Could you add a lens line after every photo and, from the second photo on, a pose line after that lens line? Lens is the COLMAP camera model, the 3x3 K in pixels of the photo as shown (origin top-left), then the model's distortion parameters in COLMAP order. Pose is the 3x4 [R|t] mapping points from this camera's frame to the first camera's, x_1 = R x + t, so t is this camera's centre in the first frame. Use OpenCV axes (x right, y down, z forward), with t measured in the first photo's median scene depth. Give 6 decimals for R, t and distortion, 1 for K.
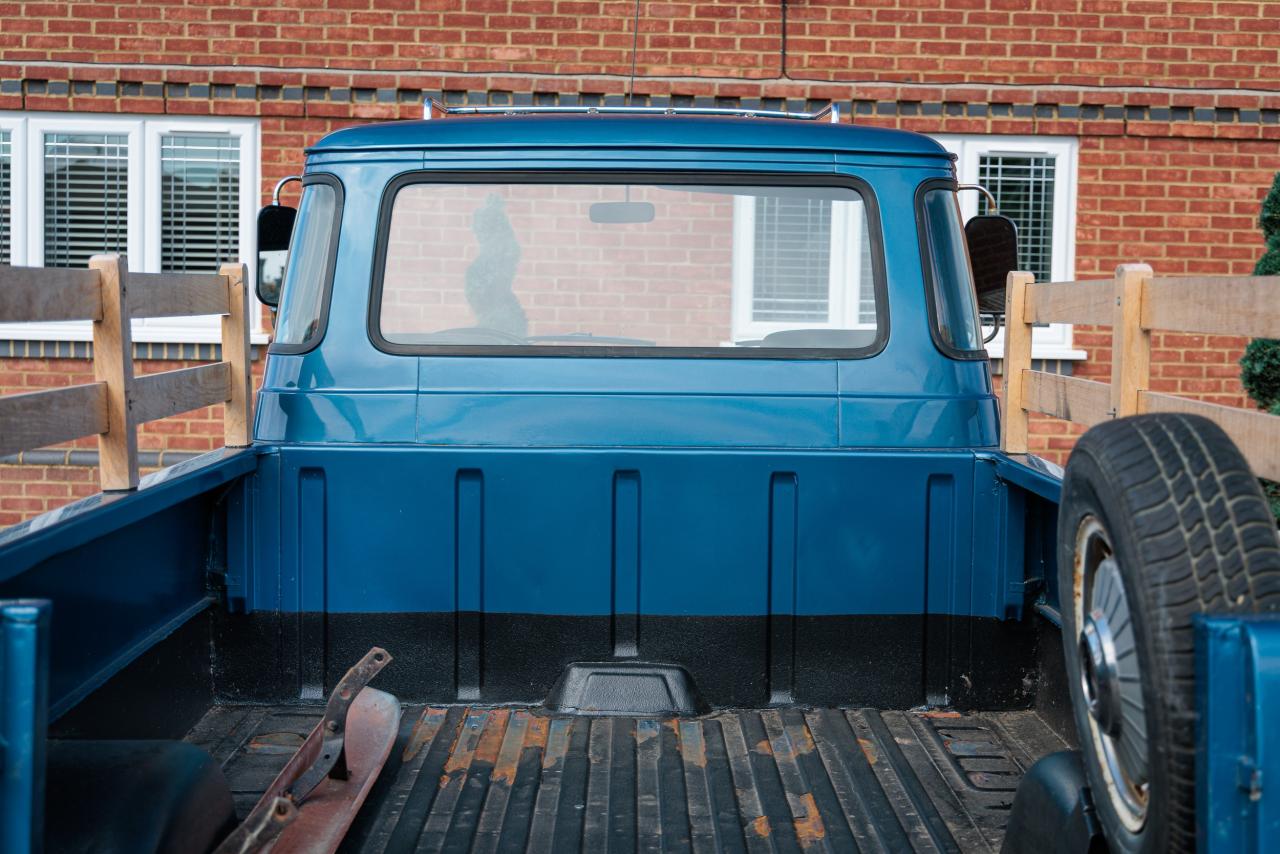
lens RADIAL K [[1861.6, 0, 626.6], [0, 1861.6, 414.8], [0, 0, 1]] dist [0.004373, 0.000000]
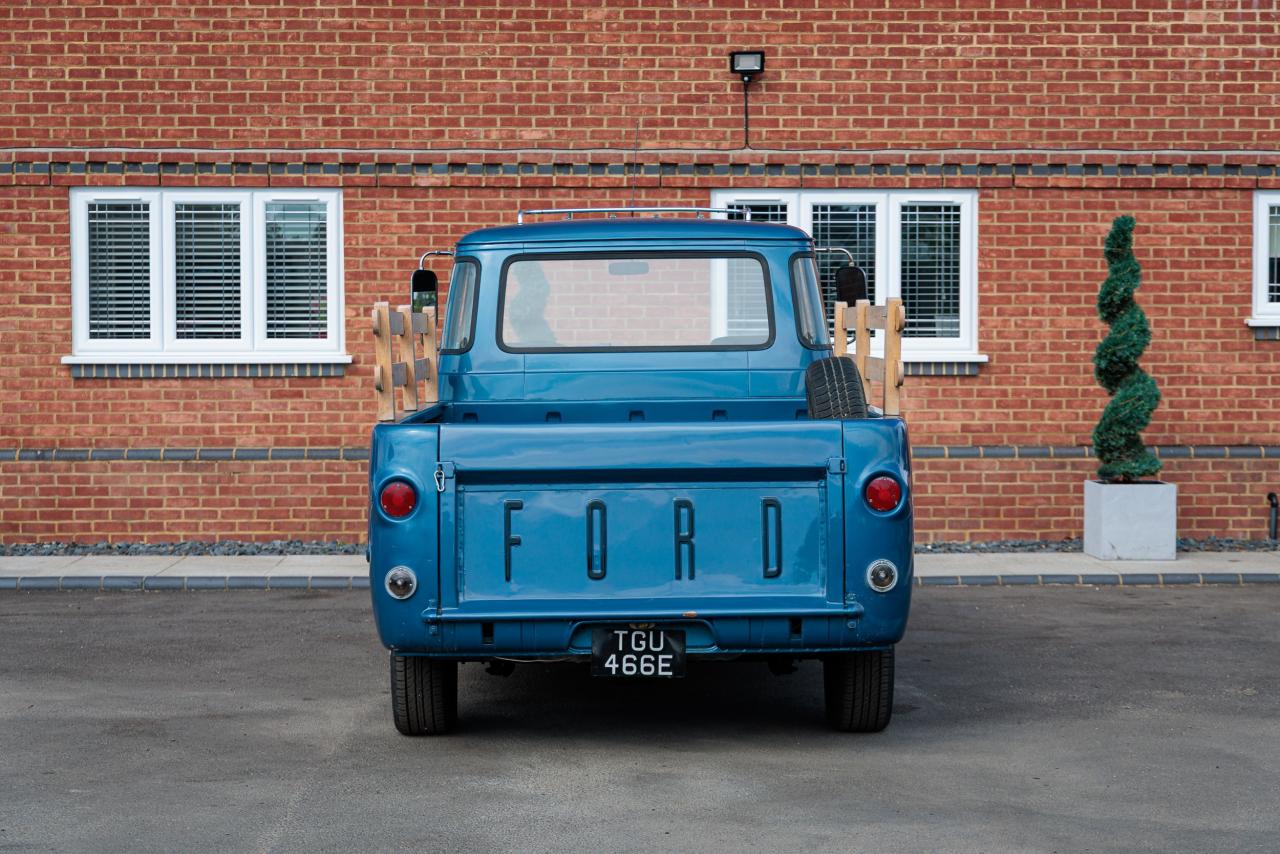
lens RADIAL K [[2132.0, 0, 608.9], [0, 2132.0, 404.5], [0, 0, 1]] dist [0.002837, 0.000000]
pose [[0.999778, -0.021026, -0.000953, -0.013539], [0.020996, 0.999465, -0.025083, 0.031259], [0.001480, 0.025058, 0.999685, -0.470761]]
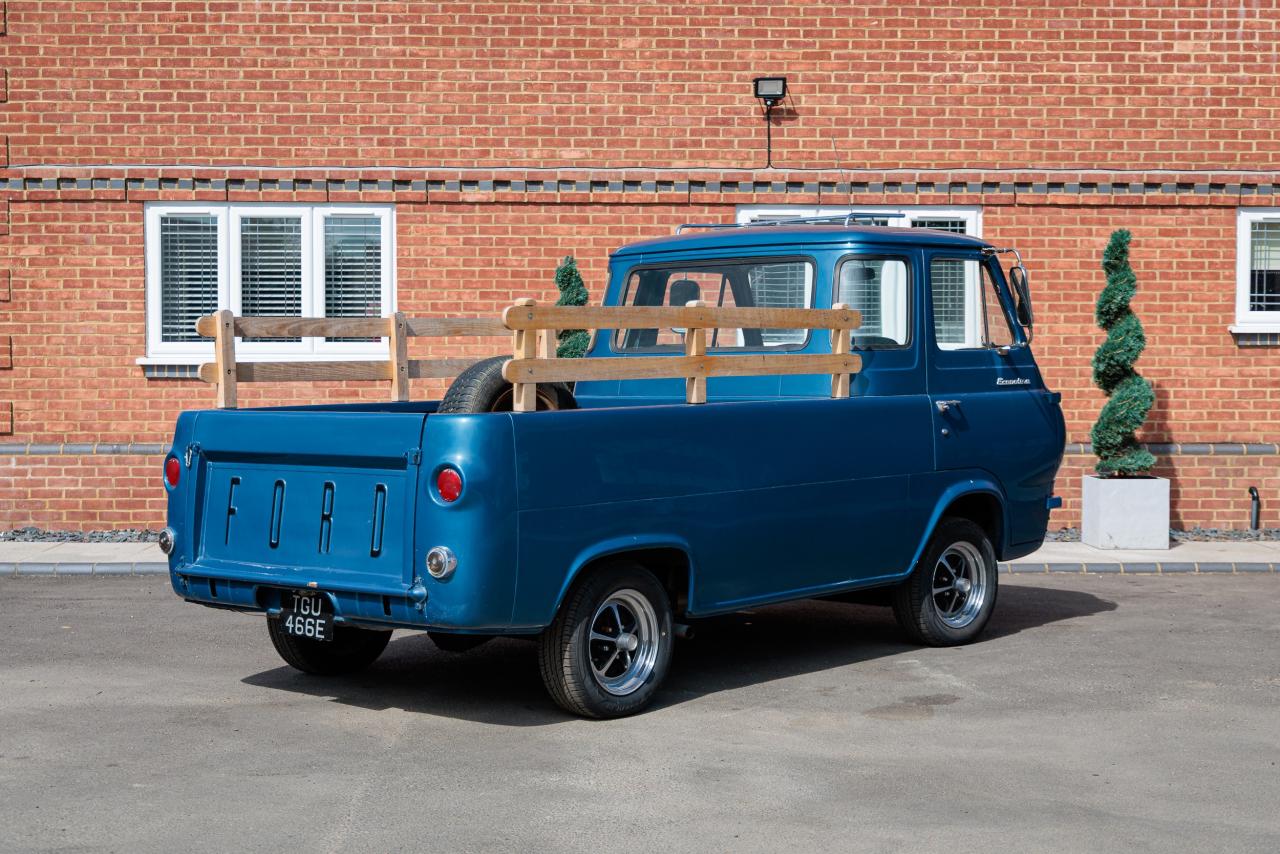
lens RADIAL K [[1861.6, 0, 618.1], [0, 1861.6, 412.0], [0, 0, 1]] dist [0.004373, 0.000000]
pose [[0.999829, -0.018333, -0.002543, -0.028732], [0.018274, 0.999600, -0.021567, 0.030144], [0.002937, 0.021517, 0.999764, -0.391183]]
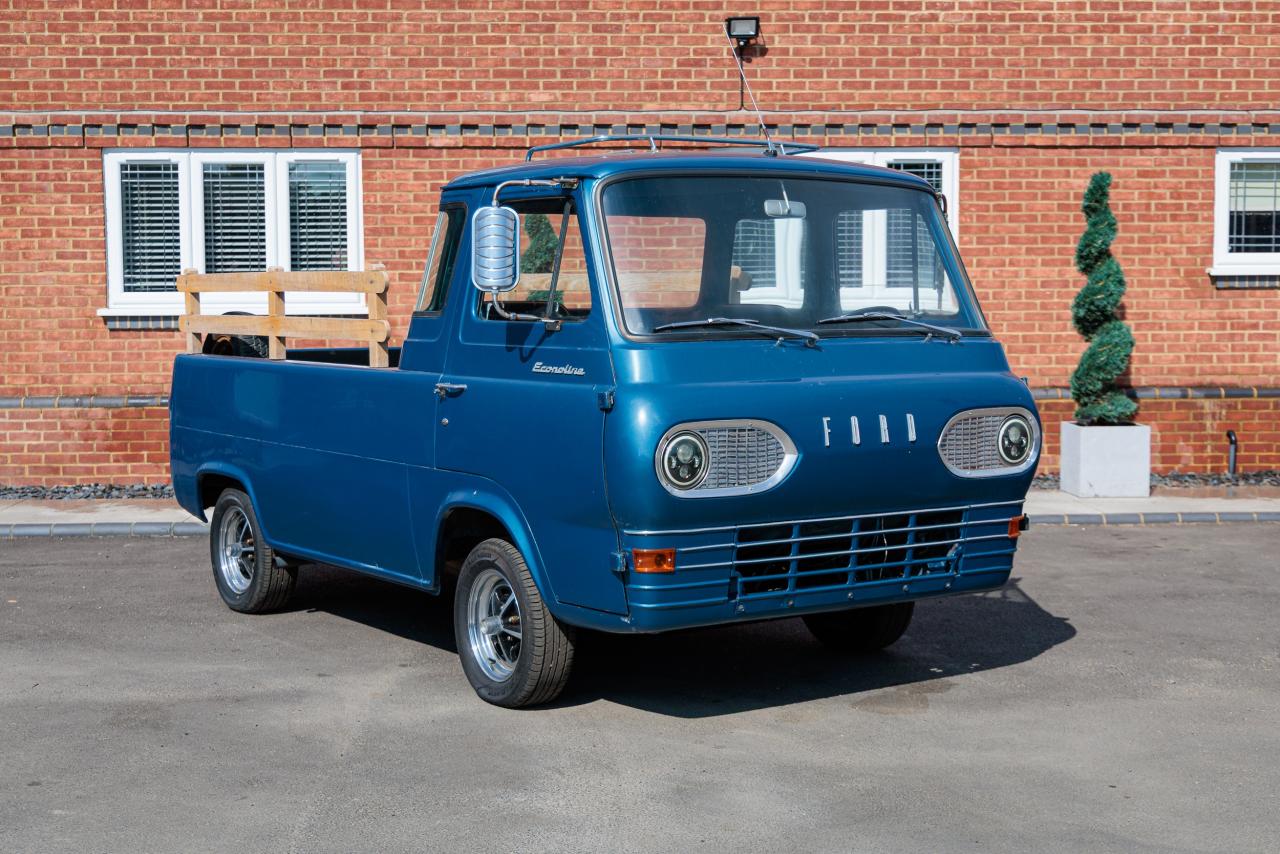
lens RADIAL K [[1861.6, 0, 624.4], [0, 1861.6, 428.9], [0, 0, 1]] dist [0.004373, 0.000000]
pose [[0.999539, -0.026756, 0.014364, -0.028233], [0.026487, 0.999477, 0.018569, 0.025913], [-0.014853, -0.018180, 0.999724, -0.371097]]
